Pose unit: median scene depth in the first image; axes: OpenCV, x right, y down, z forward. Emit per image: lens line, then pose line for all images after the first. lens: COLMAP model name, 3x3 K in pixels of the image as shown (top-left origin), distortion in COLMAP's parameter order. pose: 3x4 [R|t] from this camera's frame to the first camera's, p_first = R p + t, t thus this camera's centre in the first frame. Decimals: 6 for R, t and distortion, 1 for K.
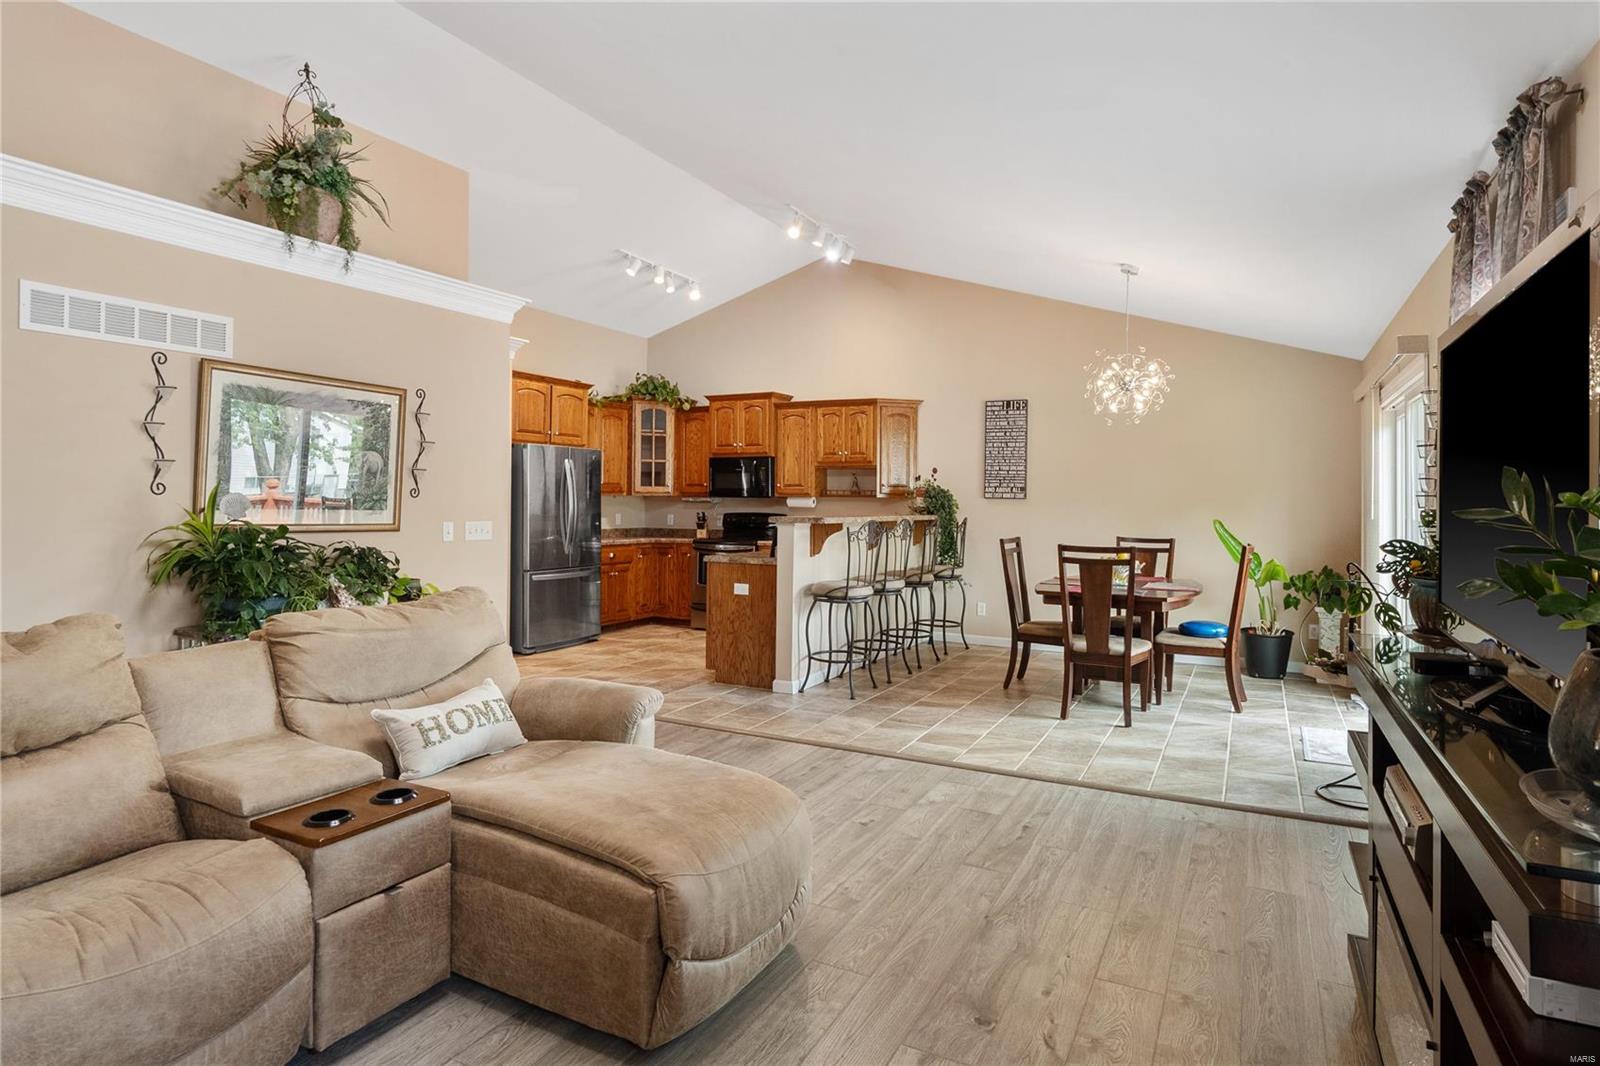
lens RADIAL K [[877.5, 0, 838.4], [0, 877.5, 497.9], [0, 0, 1]] dist [-0.001771, -0.000650]
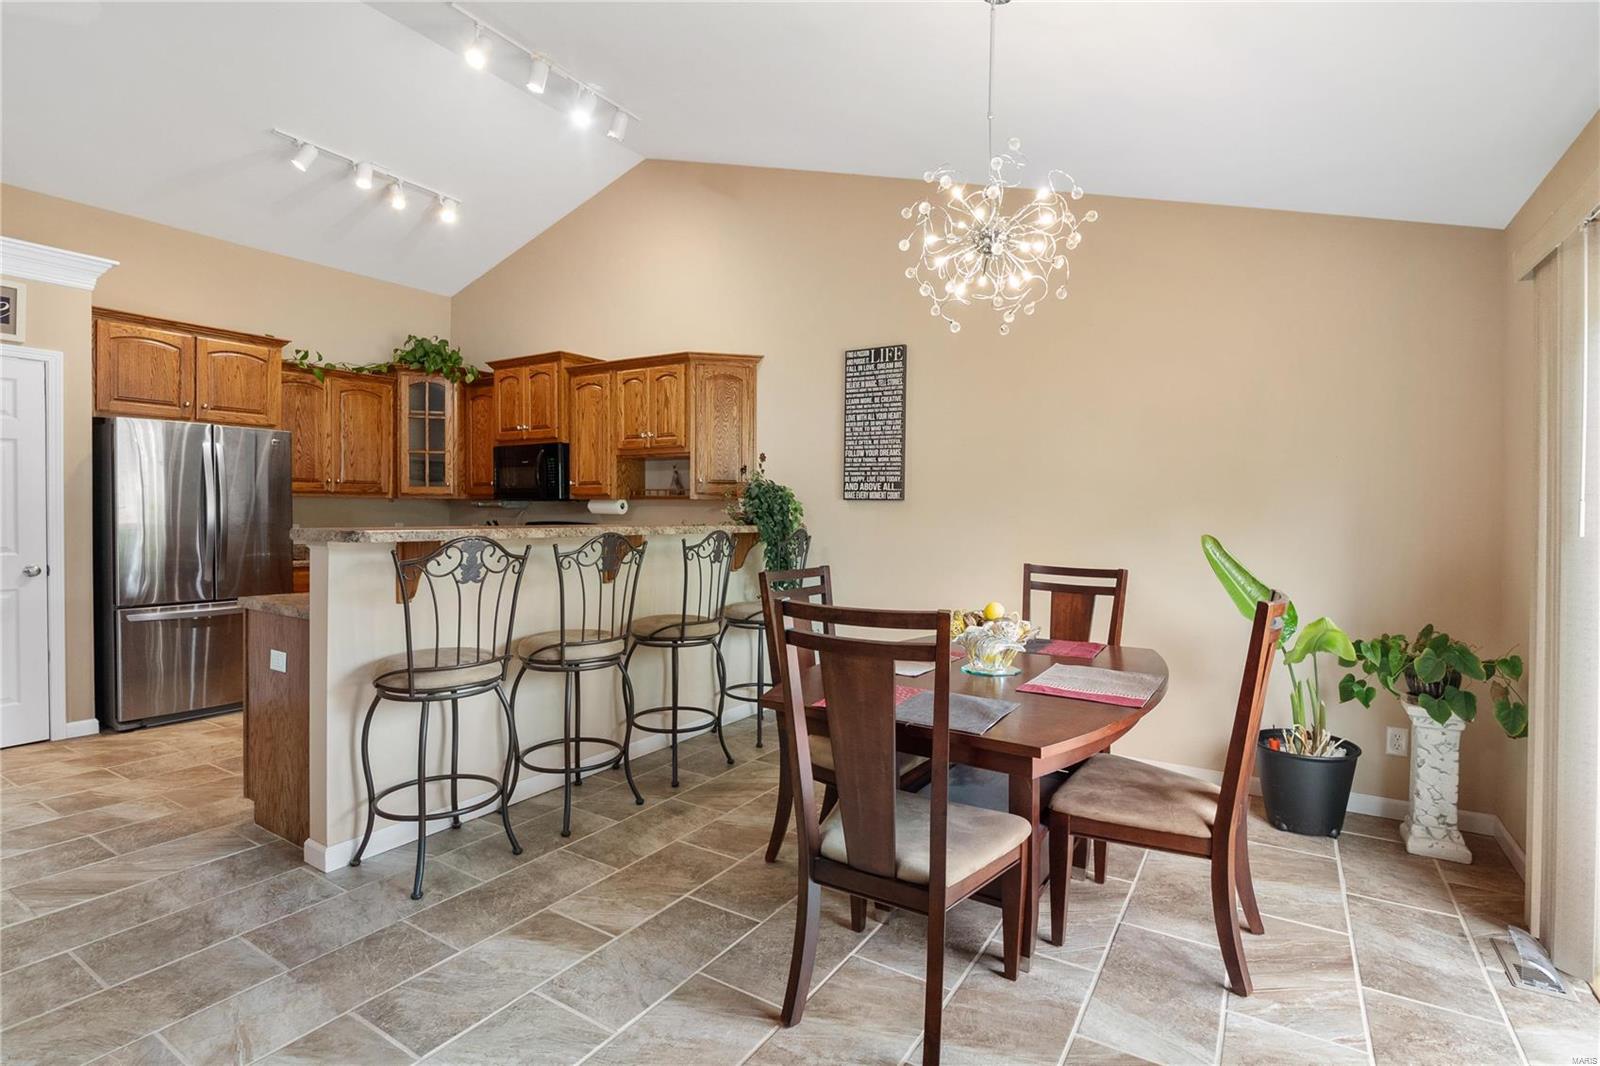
lens RADIAL K [[776.7, 0, 796.5], [0, 776.7, 514.8], [0, 0, 1]] dist [-0.013690, -0.000635]
pose [[0.993628, 0.000618, -0.112706, 0.193173], [0.000119, 0.999979, 0.006527, 0.007823], [0.112708, -0.006499, 0.993607, 0.413929]]
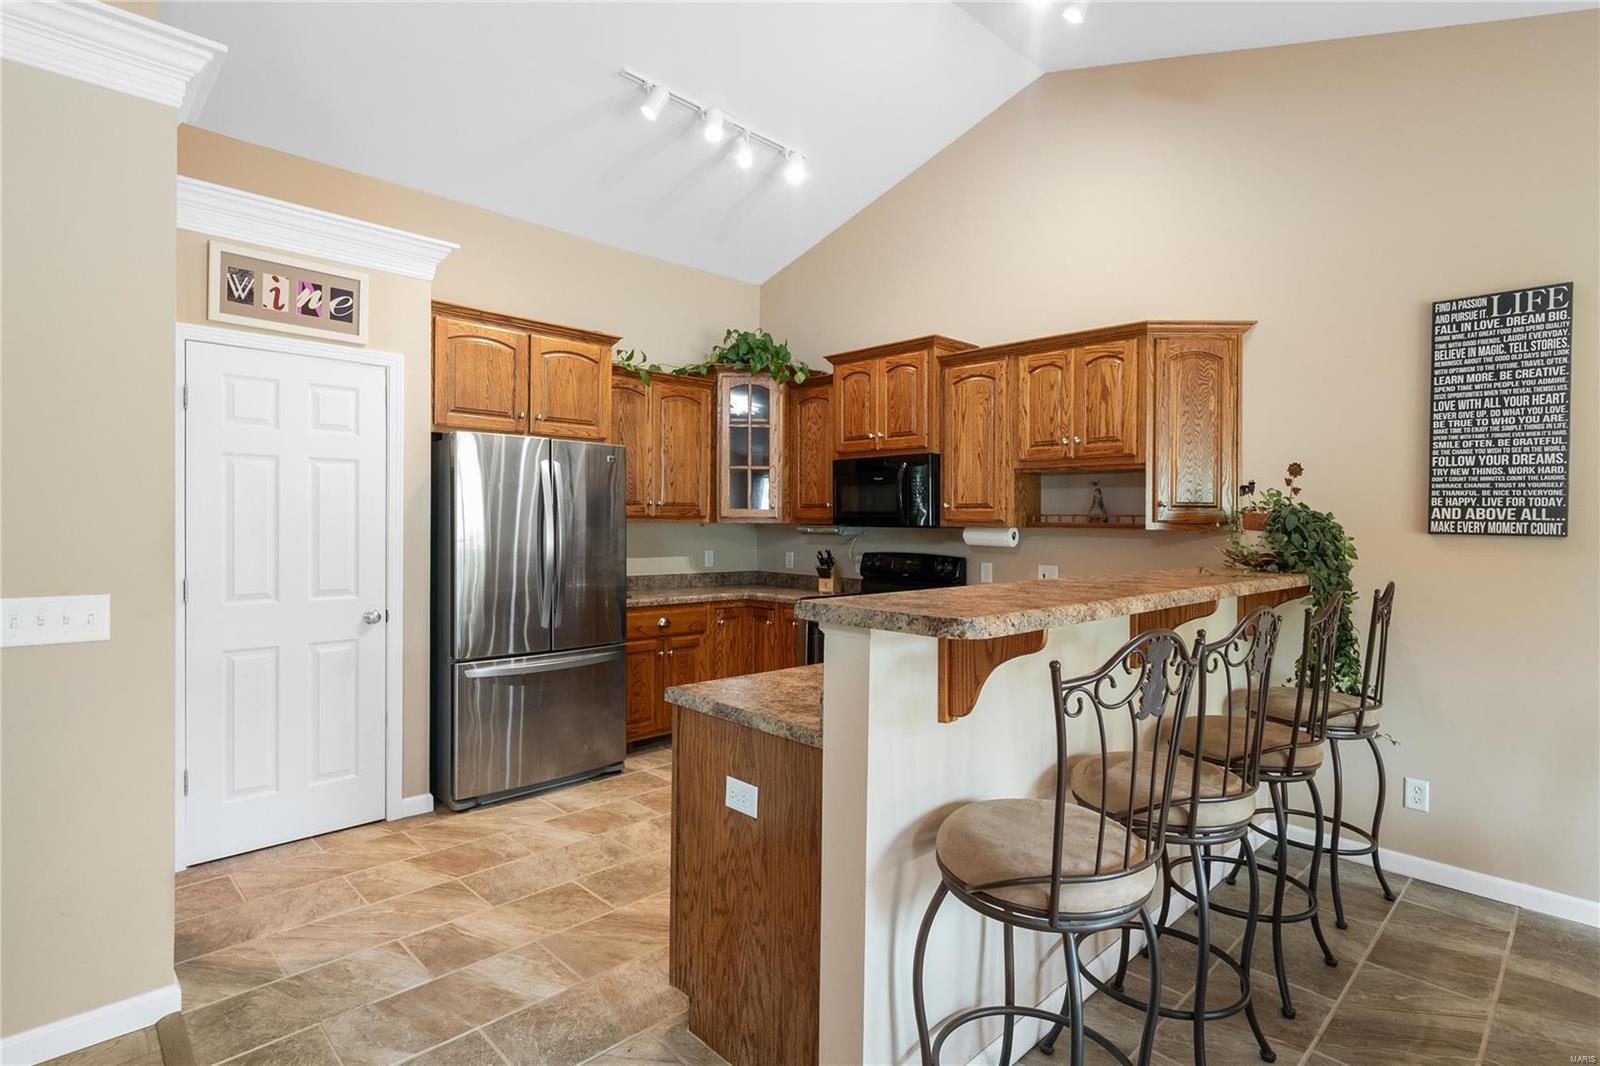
lens RADIAL K [[799.8, 0, 776.9], [0, 799.8, 518.3], [0, 0, 1]] dist [0.008062, -0.001015]
pose [[0.933649, 0.001113, -0.358188, 0.012620], [-0.002490, 0.999991, -0.003385, -0.004689], [0.358181, 0.004052, 0.933643, 0.519510]]
